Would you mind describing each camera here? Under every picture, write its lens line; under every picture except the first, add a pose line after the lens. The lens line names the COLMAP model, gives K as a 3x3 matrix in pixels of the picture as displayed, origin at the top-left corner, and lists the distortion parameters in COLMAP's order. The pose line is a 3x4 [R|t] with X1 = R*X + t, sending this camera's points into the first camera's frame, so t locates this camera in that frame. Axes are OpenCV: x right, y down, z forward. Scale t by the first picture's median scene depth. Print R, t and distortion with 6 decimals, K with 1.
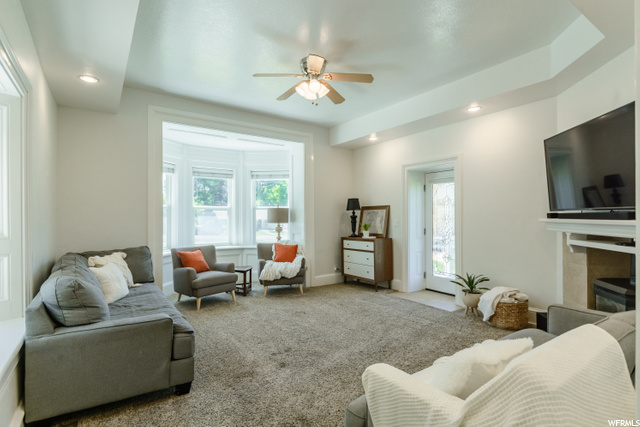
lens RADIAL K [[328.2, 0, 318.7], [0, 328.2, 215.6], [0, 0, 1]] dist [0.002019, 0.000207]
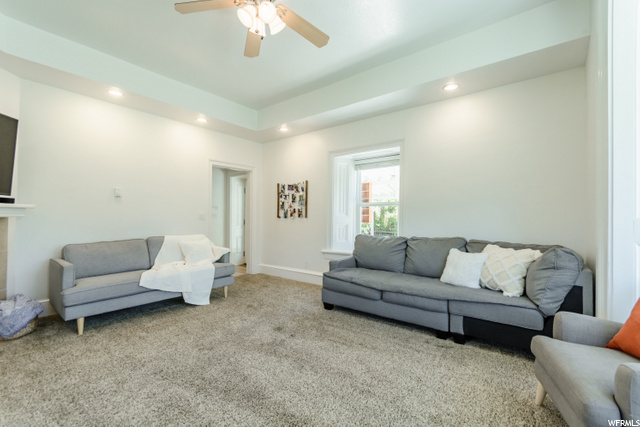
lens RADIAL K [[283.2, 0, 318.1], [0, 283.2, 213.3], [0, 0, 1]] dist [0.004715, -0.000075]
pose [[-0.954341, -0.010326, -0.298540, 0.052608], [-0.007303, 0.999910, -0.011241, 0.038874], [0.298629, -0.008548, -0.954331, 1.638406]]
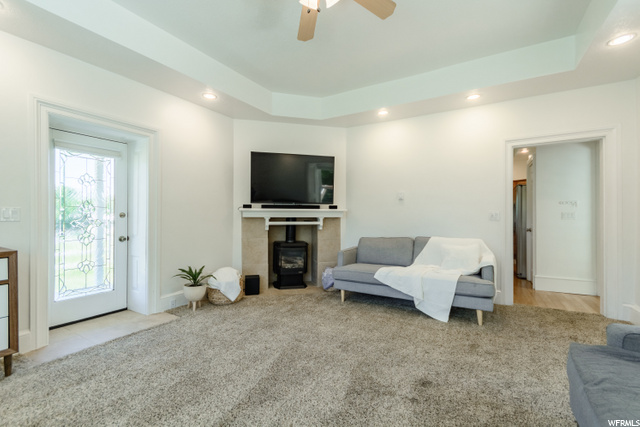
lens RADIAL K [[283.2, 0, 314.9], [0, 283.2, 214.2], [0, 0, 1]] dist [0.004715, -0.000075]
pose [[-0.417543, 0.005187, 0.908642, -0.503495], [-0.001407, 0.999979, -0.006355, 0.041360], [-0.908656, -0.003932, -0.417527, 1.239716]]
